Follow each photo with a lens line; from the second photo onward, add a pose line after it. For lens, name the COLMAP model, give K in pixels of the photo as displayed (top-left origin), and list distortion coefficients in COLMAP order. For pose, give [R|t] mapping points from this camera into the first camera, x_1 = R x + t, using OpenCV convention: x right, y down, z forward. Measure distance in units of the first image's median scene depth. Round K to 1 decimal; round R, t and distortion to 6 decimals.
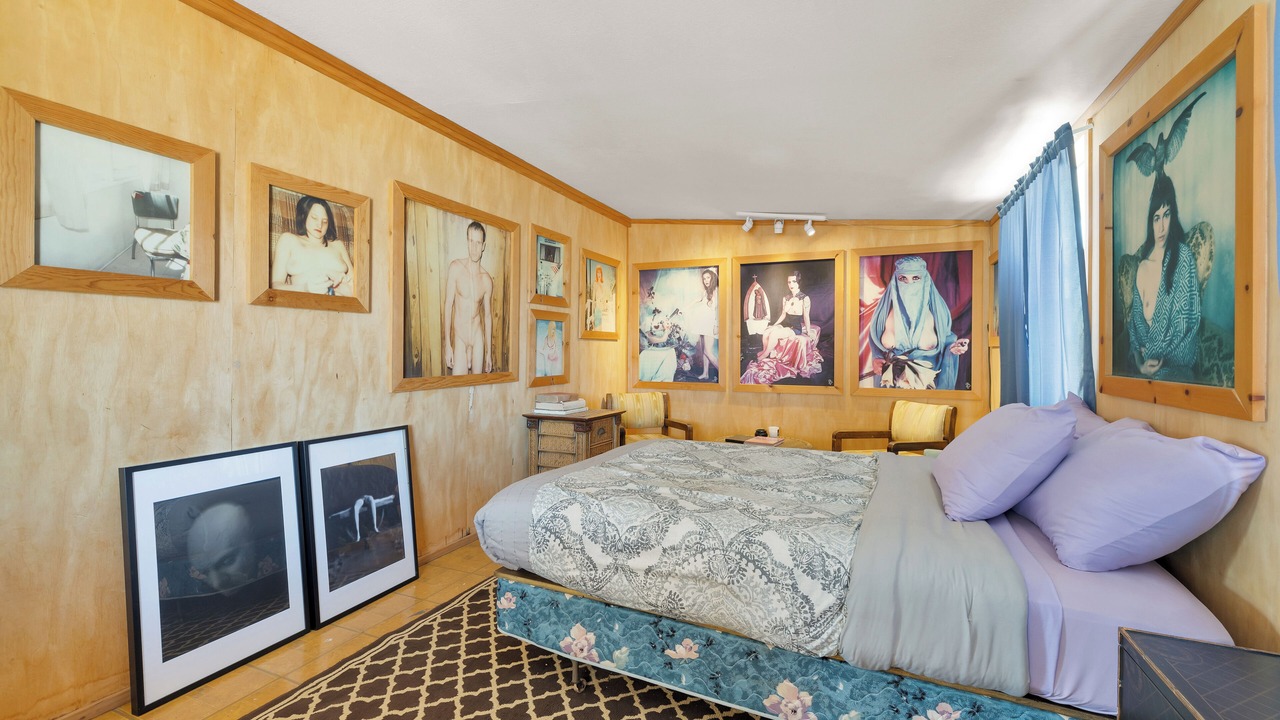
lens RADIAL K [[563.7, 0, 638.0], [0, 563.7, 346.1], [0, 0, 1]] dist [0.002300, -0.000164]
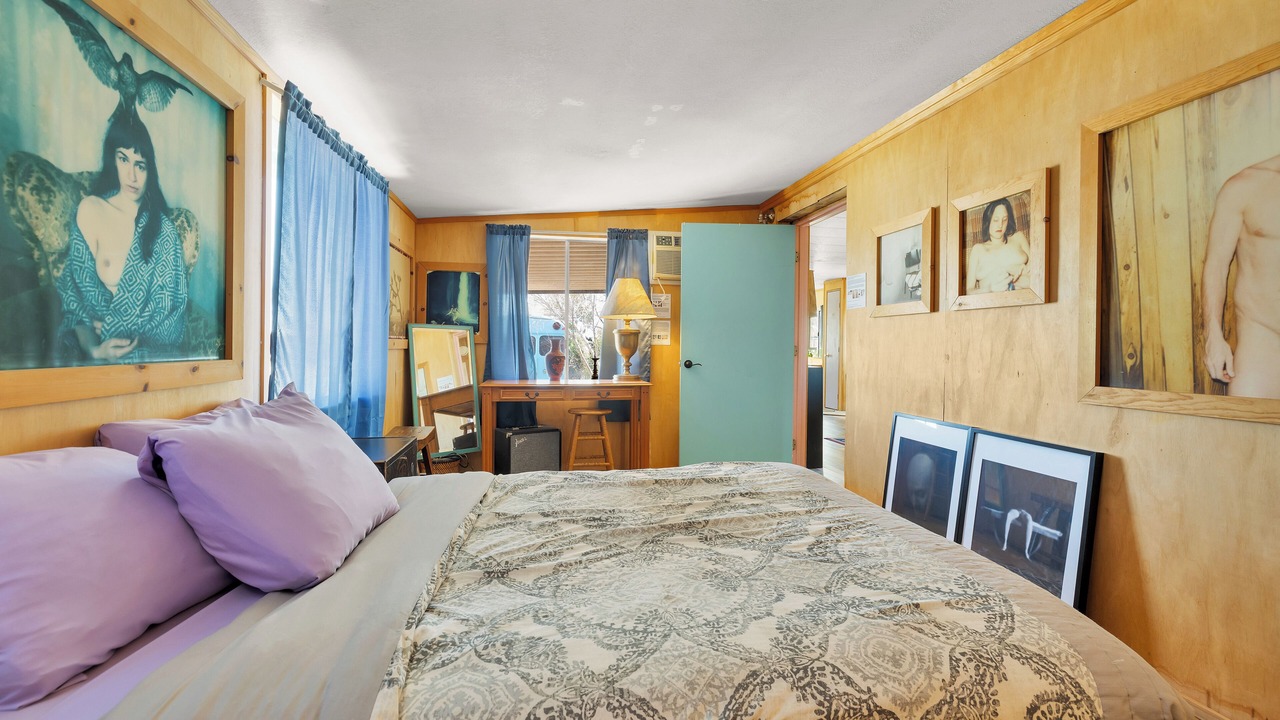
lens RADIAL K [[563.7, 0, 638.0], [0, 563.7, 346.1], [0, 0, 1]] dist [0.002300, -0.000164]
pose [[-0.840994, -0.015041, -0.540835, 0.691353], [-0.013493, 0.999886, -0.006826, 0.028245], [0.540876, 0.001556, -0.841101, 1.912521]]
